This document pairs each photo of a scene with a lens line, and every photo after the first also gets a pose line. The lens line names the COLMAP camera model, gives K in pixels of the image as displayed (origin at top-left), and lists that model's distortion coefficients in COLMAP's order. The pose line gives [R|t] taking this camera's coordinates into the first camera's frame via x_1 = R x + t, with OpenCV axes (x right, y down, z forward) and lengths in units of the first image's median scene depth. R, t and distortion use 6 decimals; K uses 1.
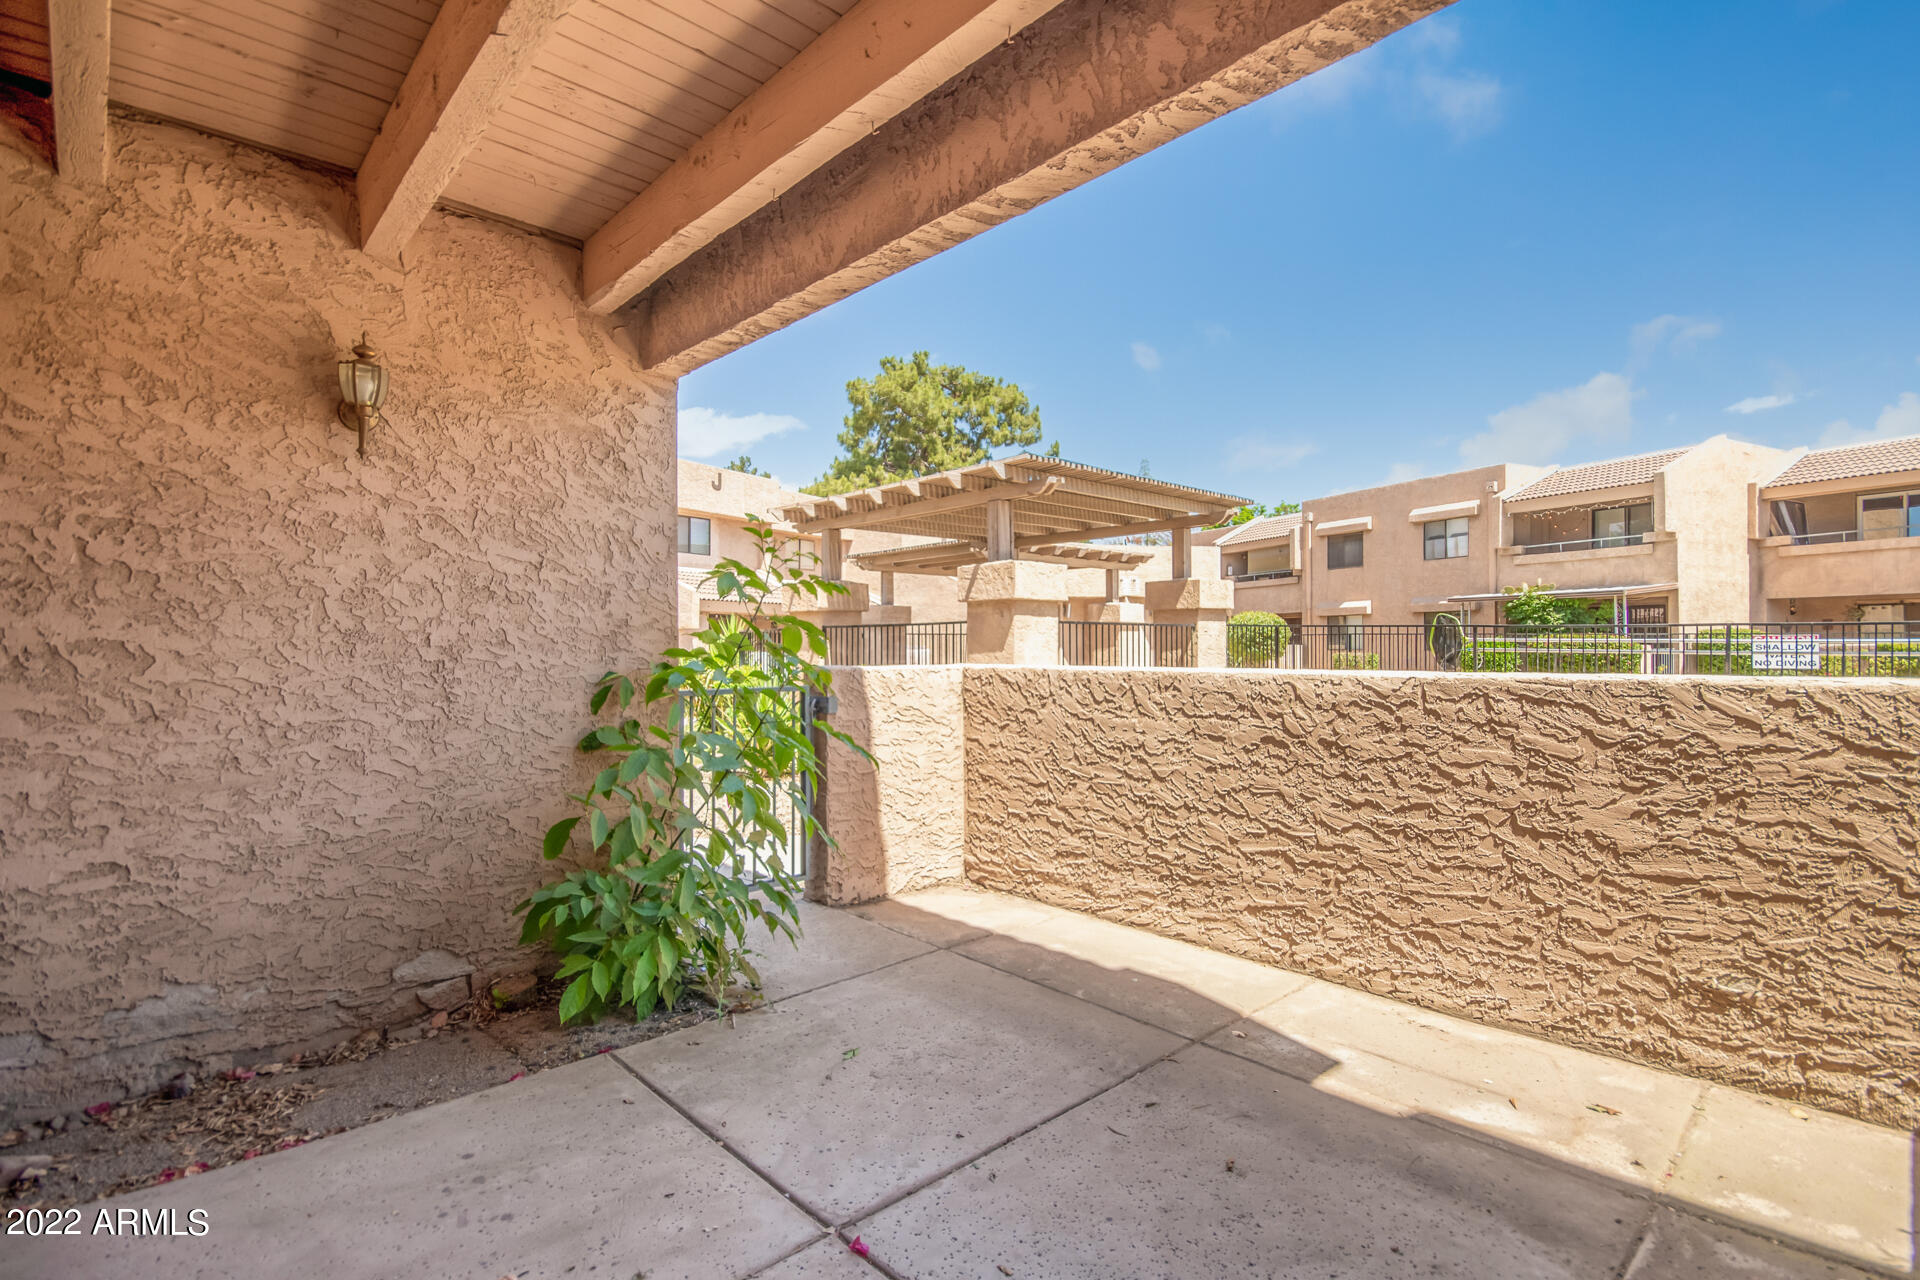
lens RADIAL K [[891.7, 0, 958.3], [0, 891.7, 643.9], [0, 0, 1]] dist [0.001031, 0.002124]
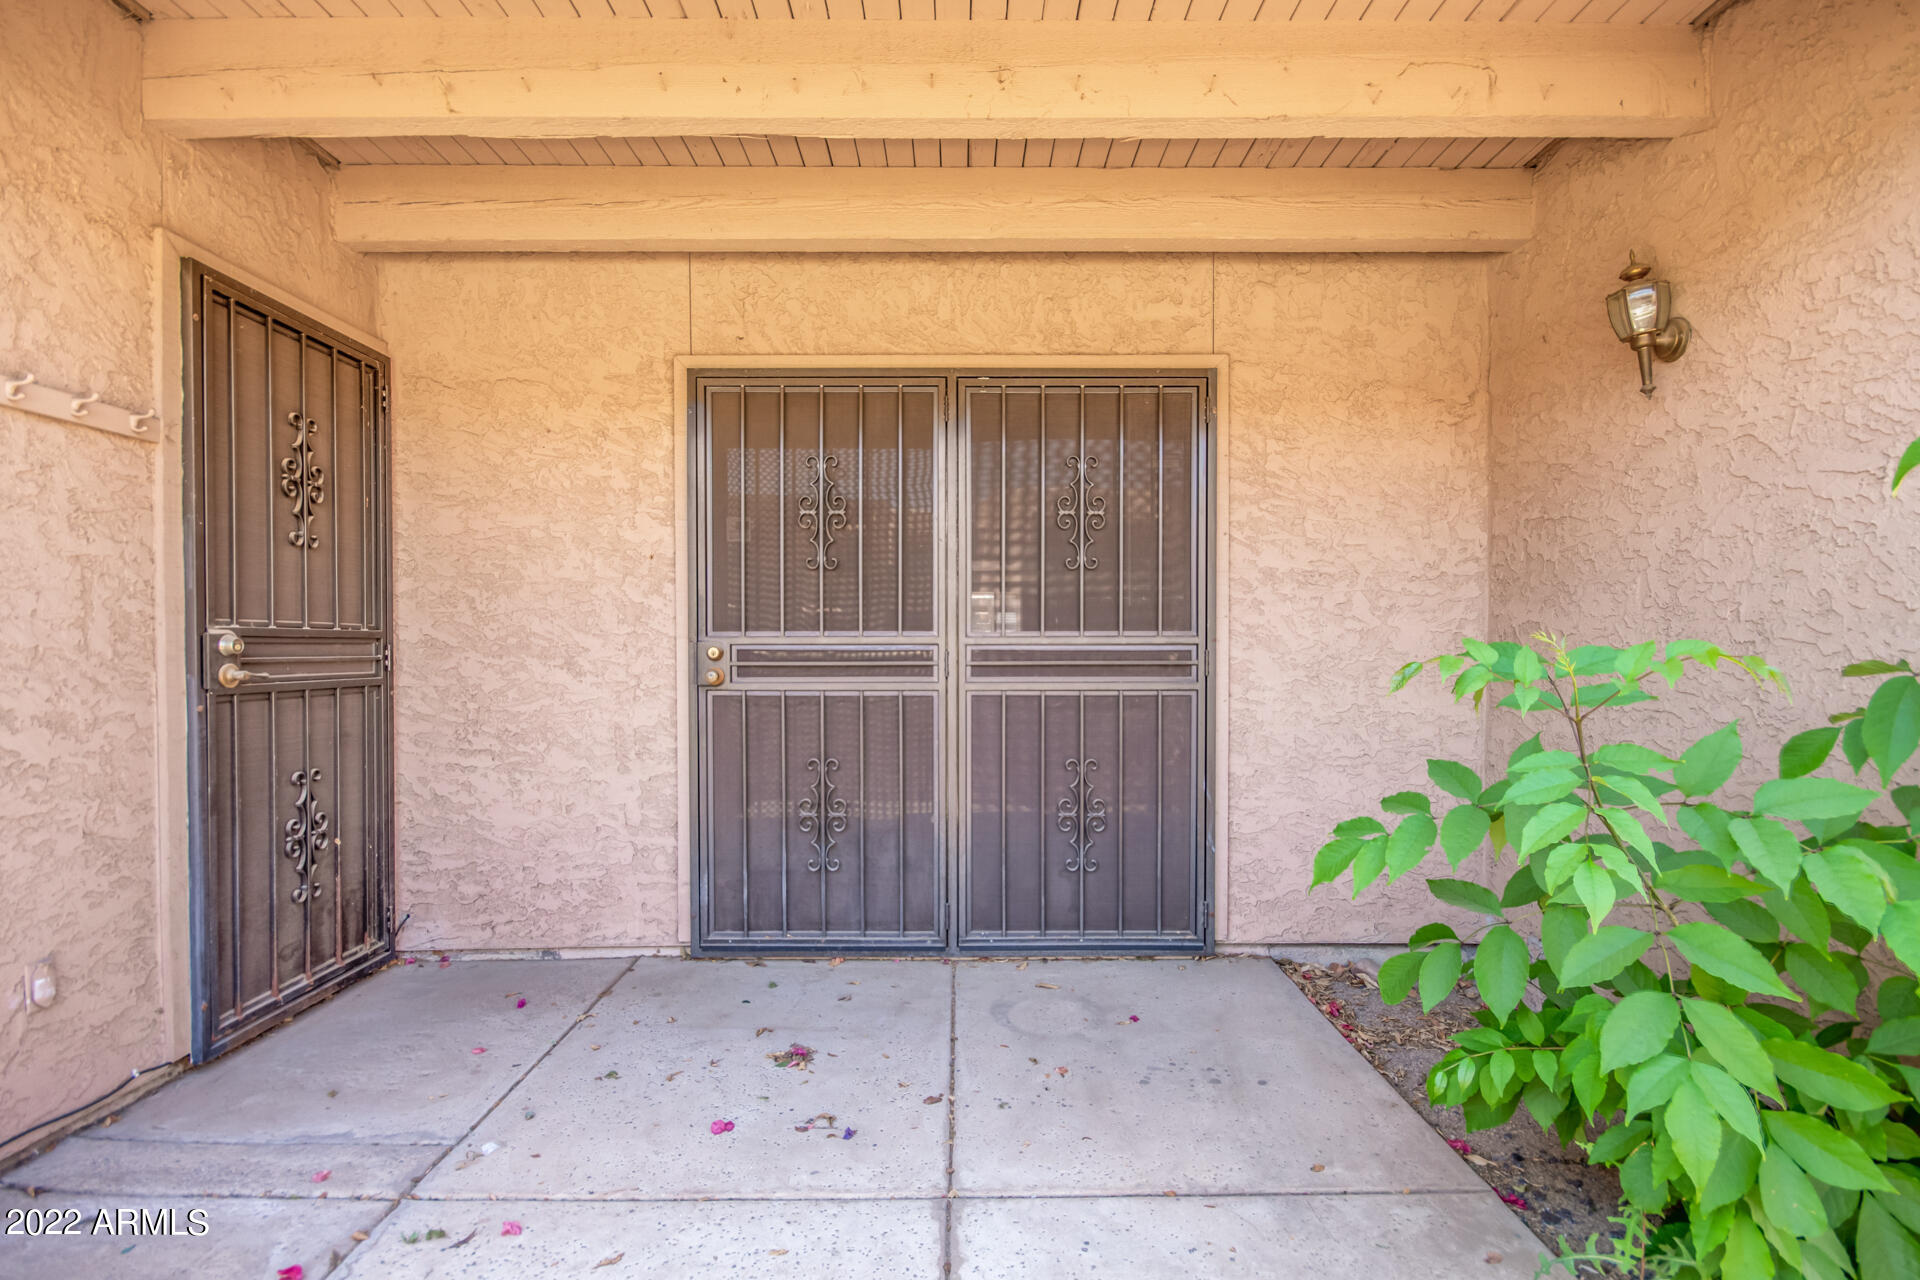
lens RADIAL K [[891.7, 0, 957.9], [0, 891.7, 644.5], [0, 0, 1]] dist [0.001031, 0.002124]
pose [[-0.677149, 0.004331, -0.735833, 0.373113], [0.005500, 0.999985, 0.000825, 0.018178], [0.735825, -0.003489, -0.677162, 1.054543]]
